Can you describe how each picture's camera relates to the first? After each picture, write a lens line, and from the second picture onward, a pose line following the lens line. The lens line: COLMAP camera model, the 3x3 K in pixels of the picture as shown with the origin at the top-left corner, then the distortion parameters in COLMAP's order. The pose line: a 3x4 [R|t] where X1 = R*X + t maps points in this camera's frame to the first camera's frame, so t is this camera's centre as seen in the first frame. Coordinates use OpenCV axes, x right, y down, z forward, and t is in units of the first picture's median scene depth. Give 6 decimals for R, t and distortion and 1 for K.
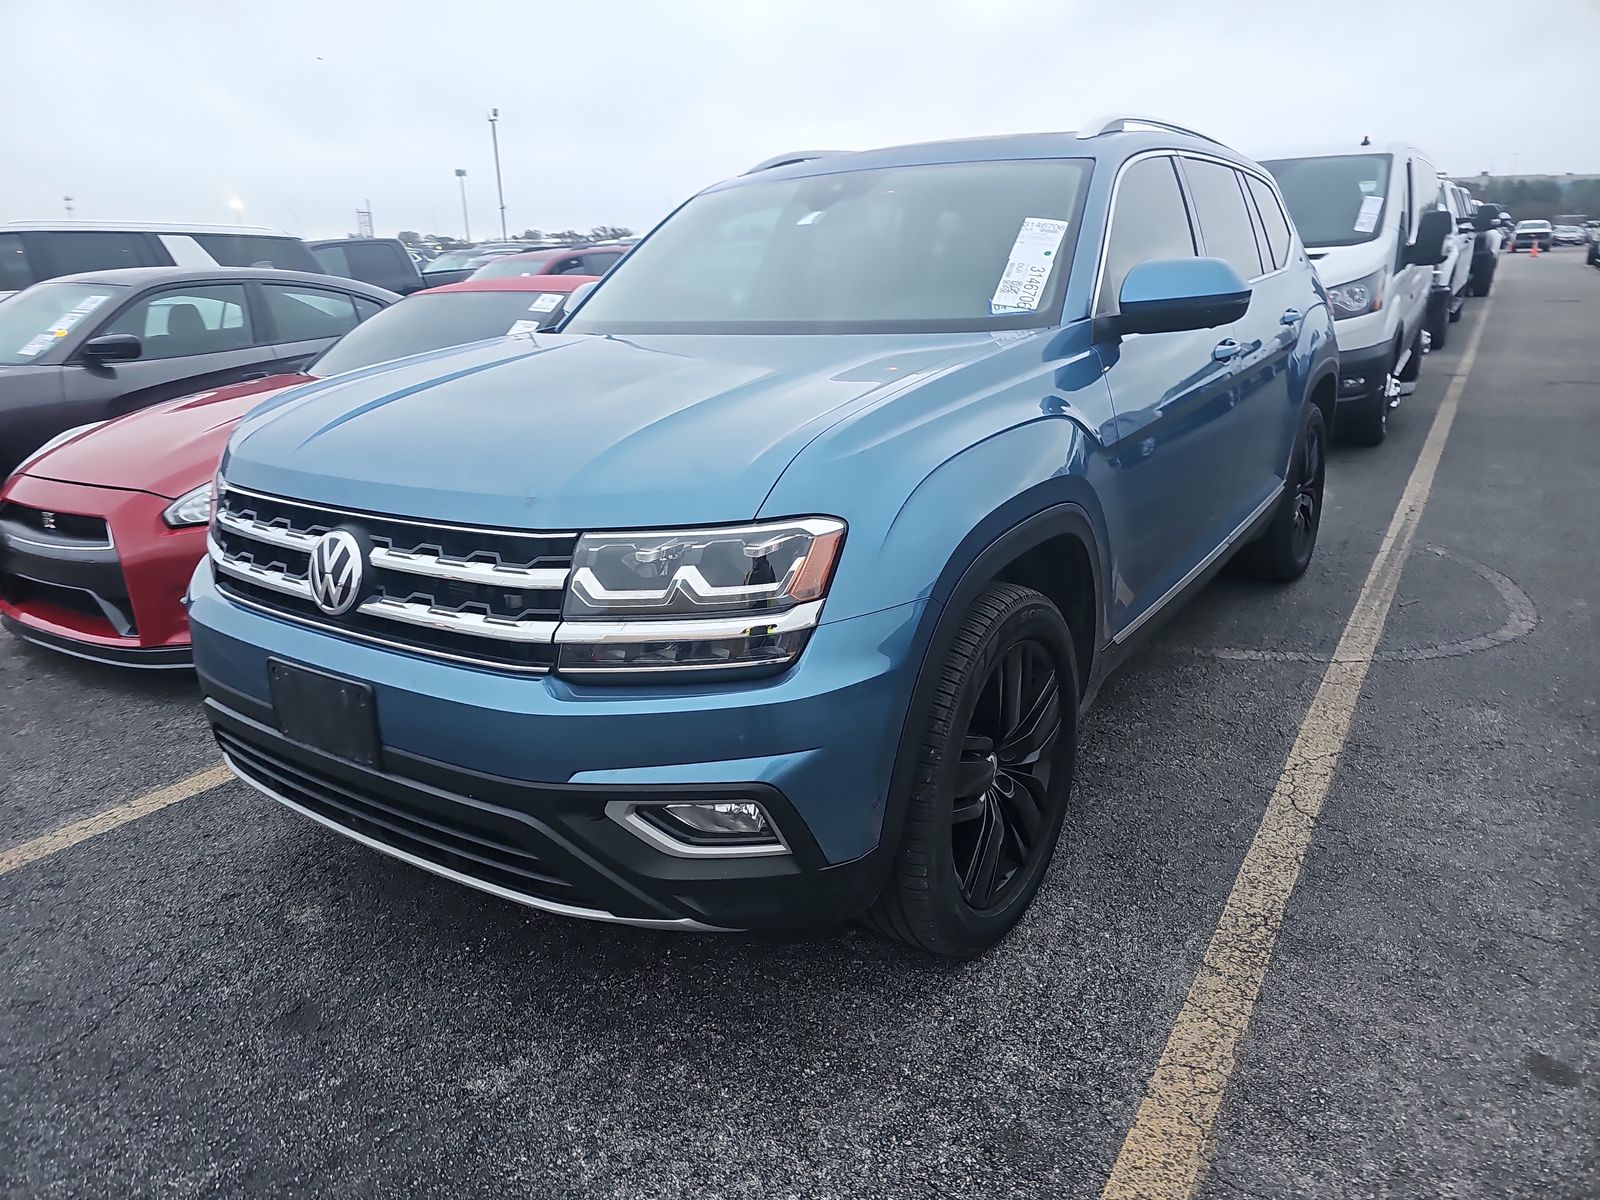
lens RADIAL K [[1051.9, 0, 800.0], [0, 1051.9, 600.0], [0, 0, 1]] dist [0.020895, -0.016079]
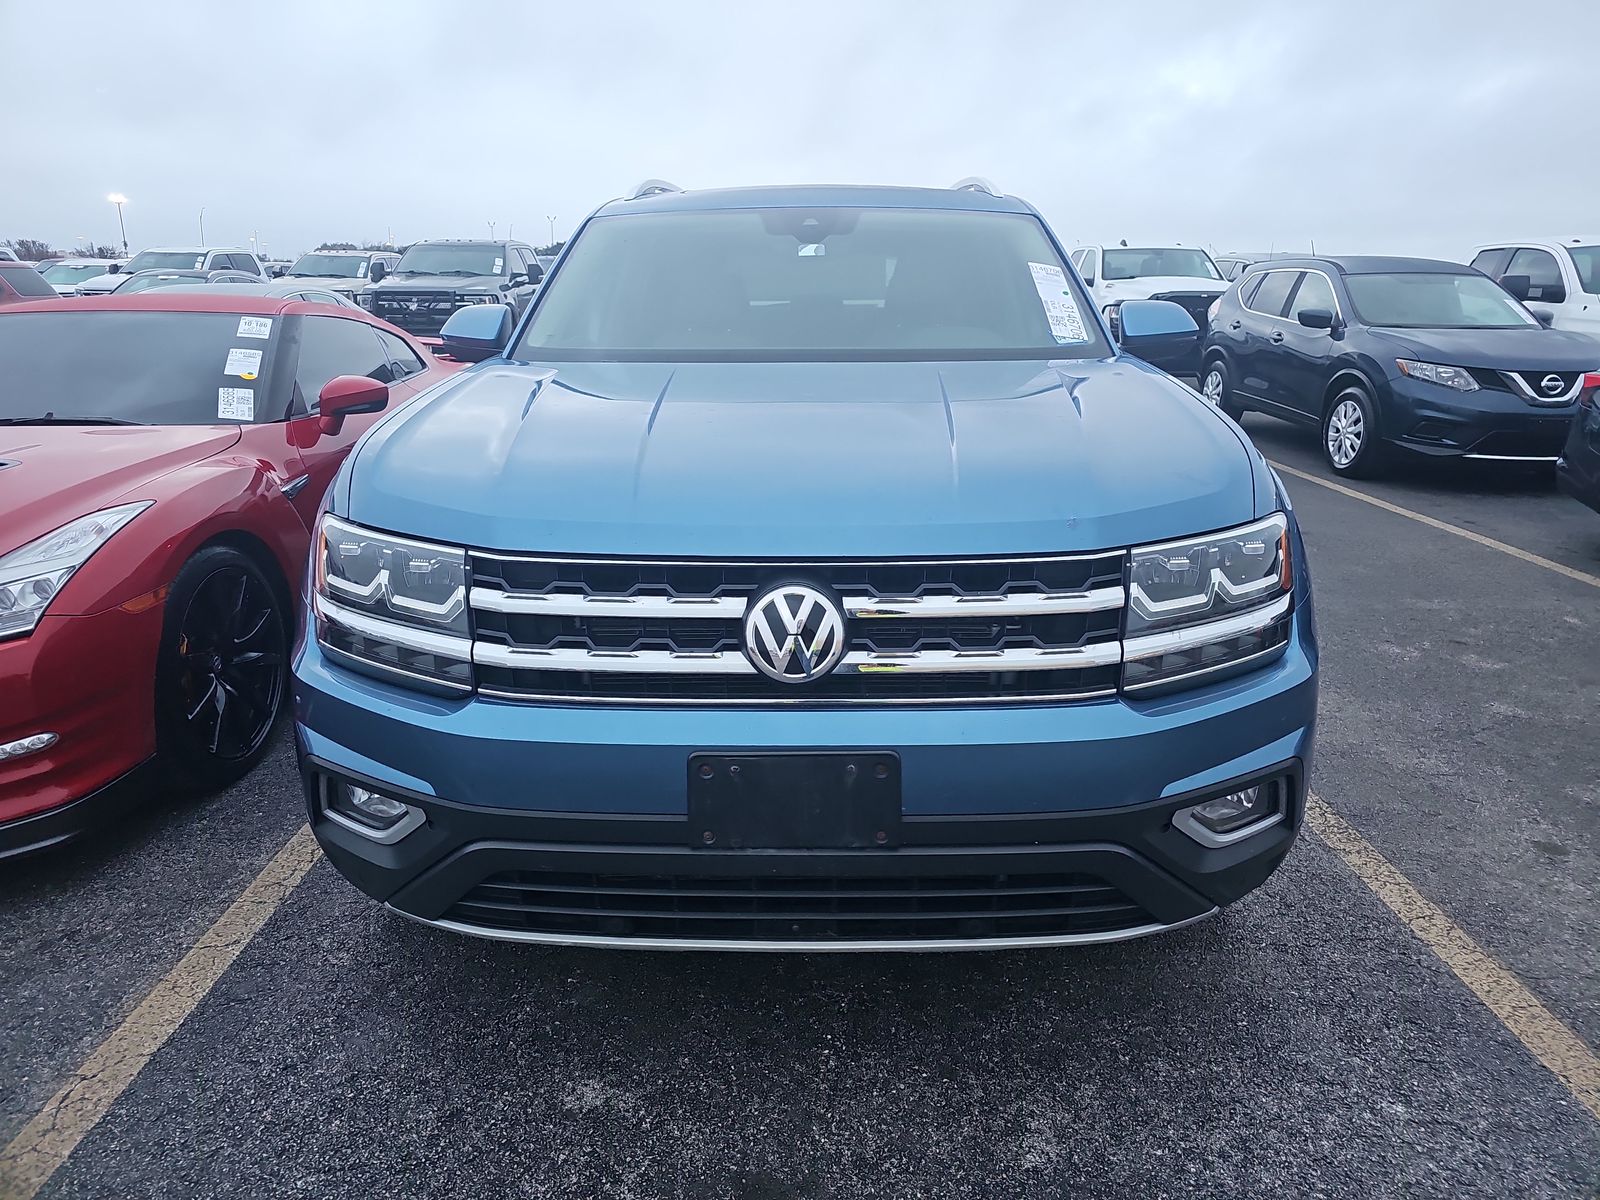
lens RADIAL K [[1051.9, 0, 800.0], [0, 1051.9, 600.0], [0, 0, 1]] dist [0.020895, -0.016079]
pose [[0.826606, -0.120047, 0.549829, -0.971549], [0.141770, 0.989895, 0.002993, -0.059886], [-0.544632, 0.075475, 0.835272, 0.318890]]
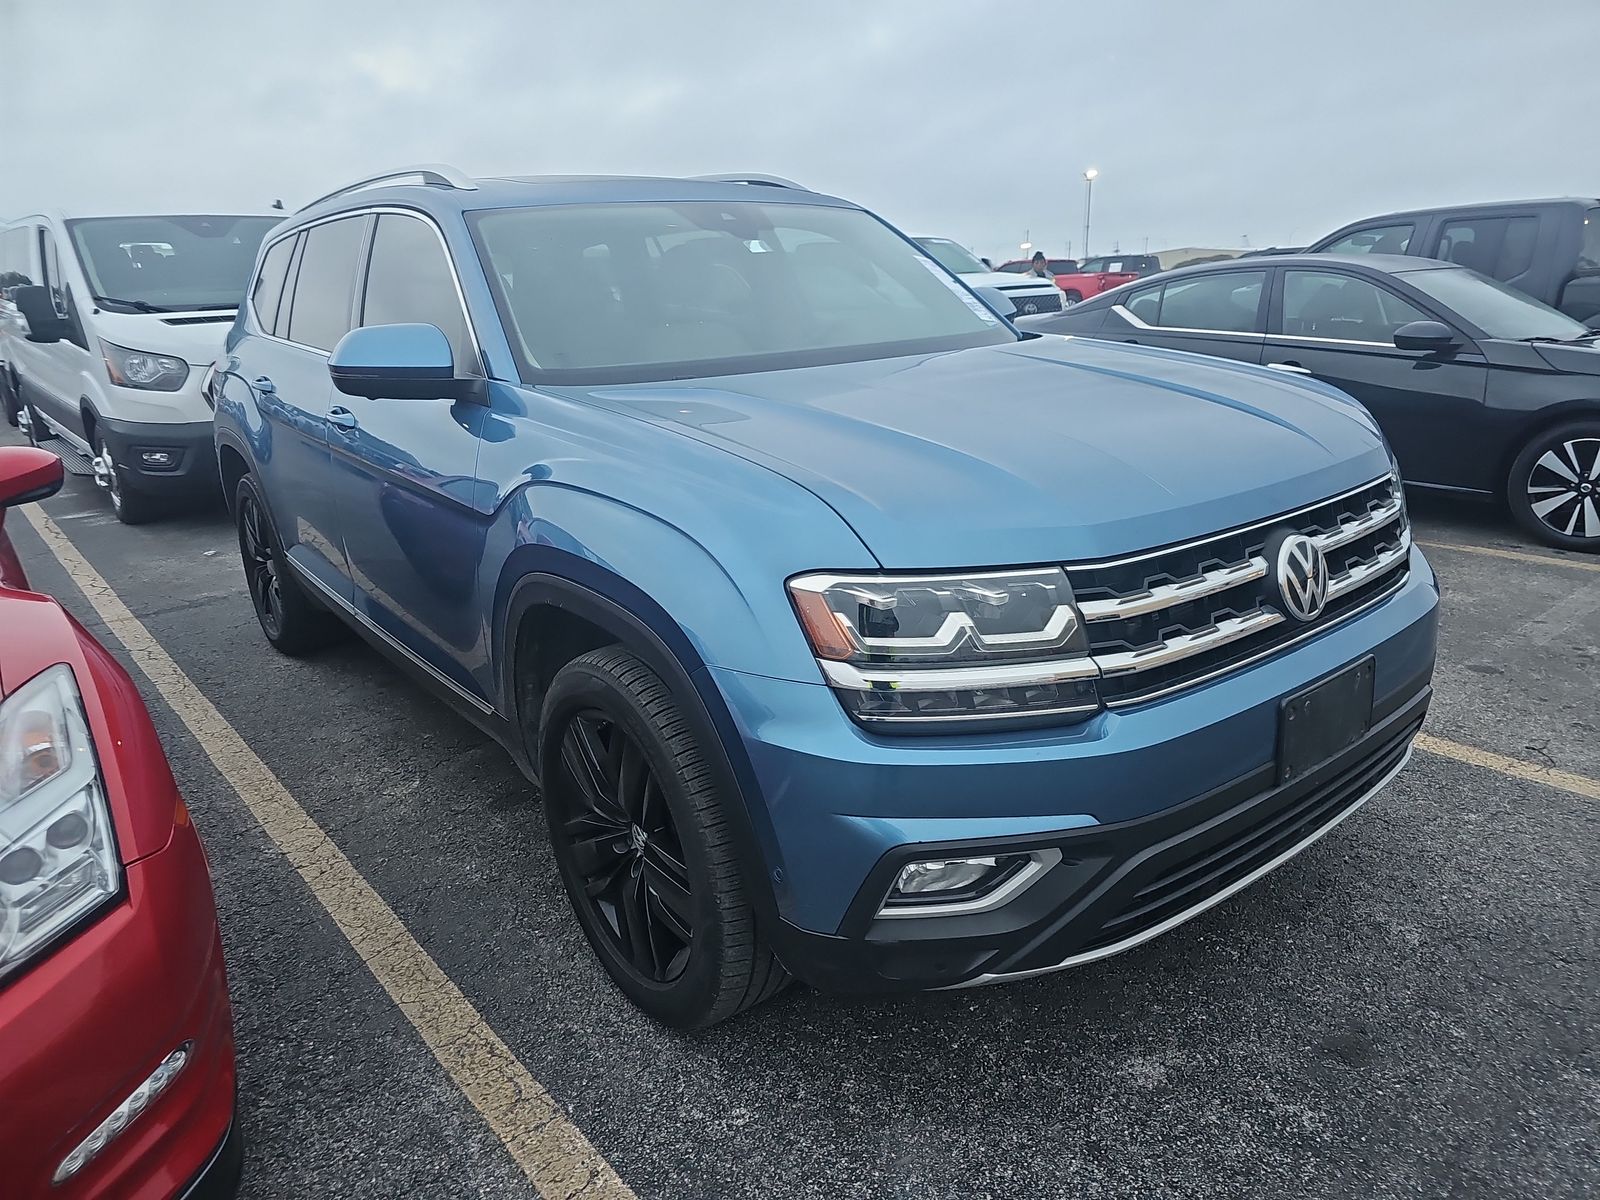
lens RADIAL K [[1067.1, 0, 804.3], [0, 1067.1, 611.8], [0, 0, 1]] dist [0.006414, -0.001897]
pose [[0.281752, -0.264411, 0.922336, -1.614204], [0.318881, 0.932443, 0.169897, -0.336595], [-0.904948, 0.246246, 0.347033, 1.173383]]
